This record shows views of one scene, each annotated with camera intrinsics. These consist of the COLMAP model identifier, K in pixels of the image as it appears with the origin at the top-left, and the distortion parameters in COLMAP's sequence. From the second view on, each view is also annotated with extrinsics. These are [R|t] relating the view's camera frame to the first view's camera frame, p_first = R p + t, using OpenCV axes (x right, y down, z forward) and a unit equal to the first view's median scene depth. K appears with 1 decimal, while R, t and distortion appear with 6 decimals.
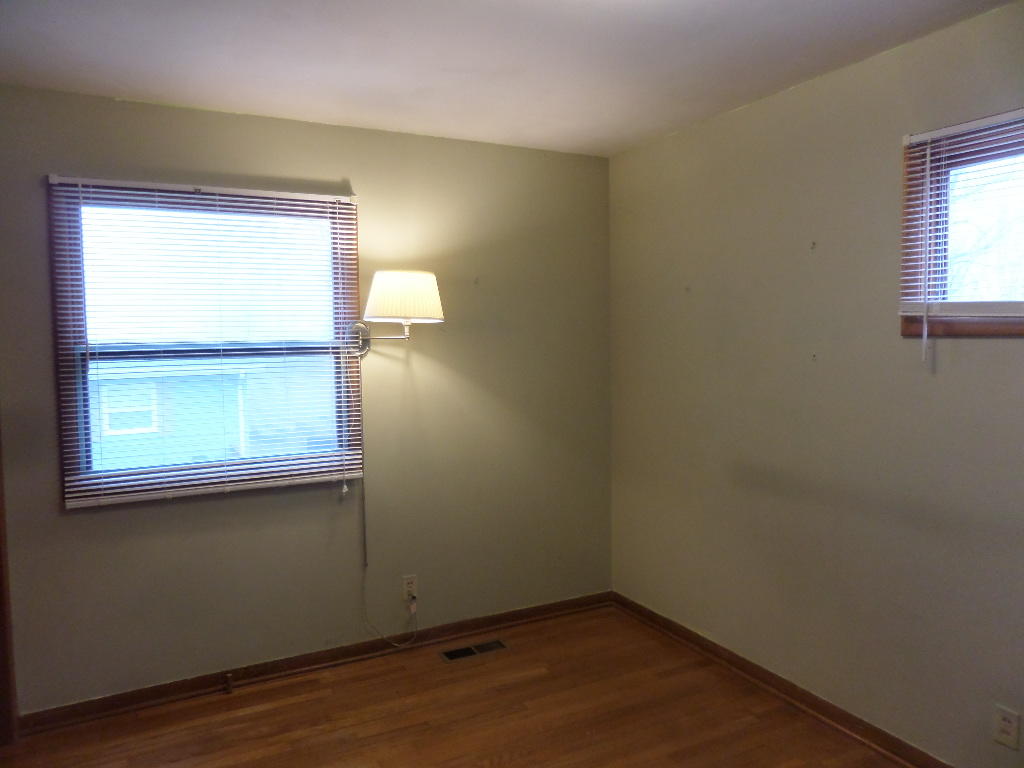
lens RADIAL K [[714.6, 0, 512.0], [0, 714.6, 384.0], [0, 0, 1]] dist [-0.007217, 0.000375]
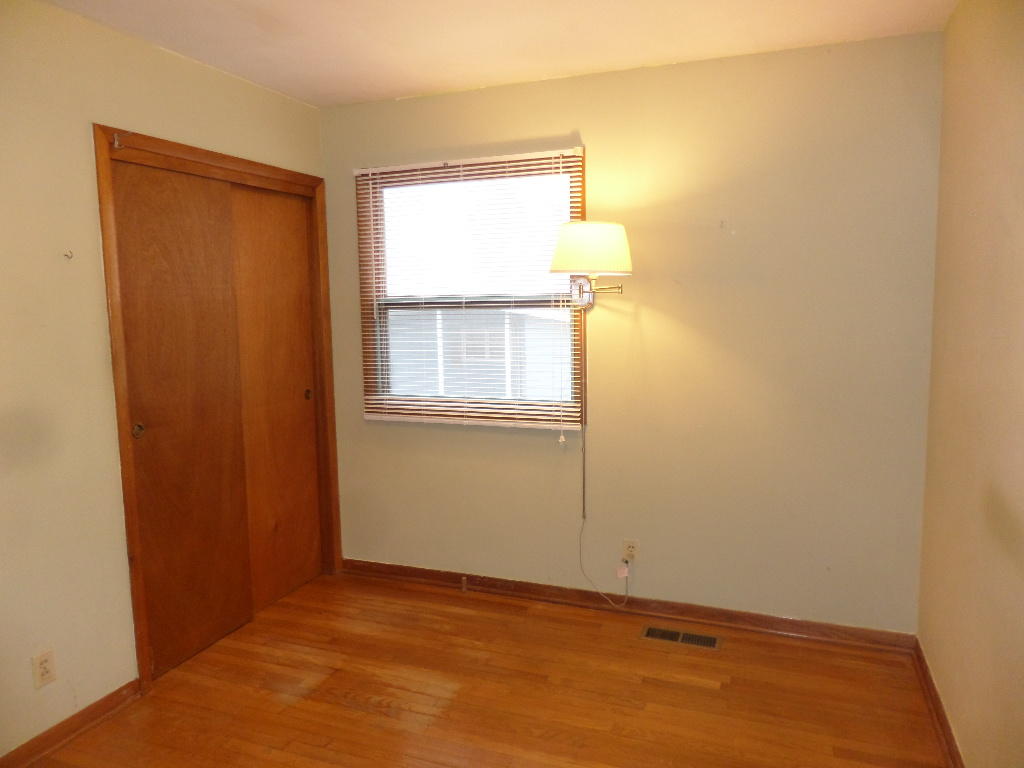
lens RADIAL K [[714.6, 0, 512.0], [0, 714.6, 384.0], [0, 0, 1]] dist [-0.007217, 0.000375]
pose [[0.668727, 0.097831, -0.737043, 0.488336], [-0.042485, 0.994714, 0.093485, -0.026647], [0.742293, -0.031202, 0.669349, 0.266550]]
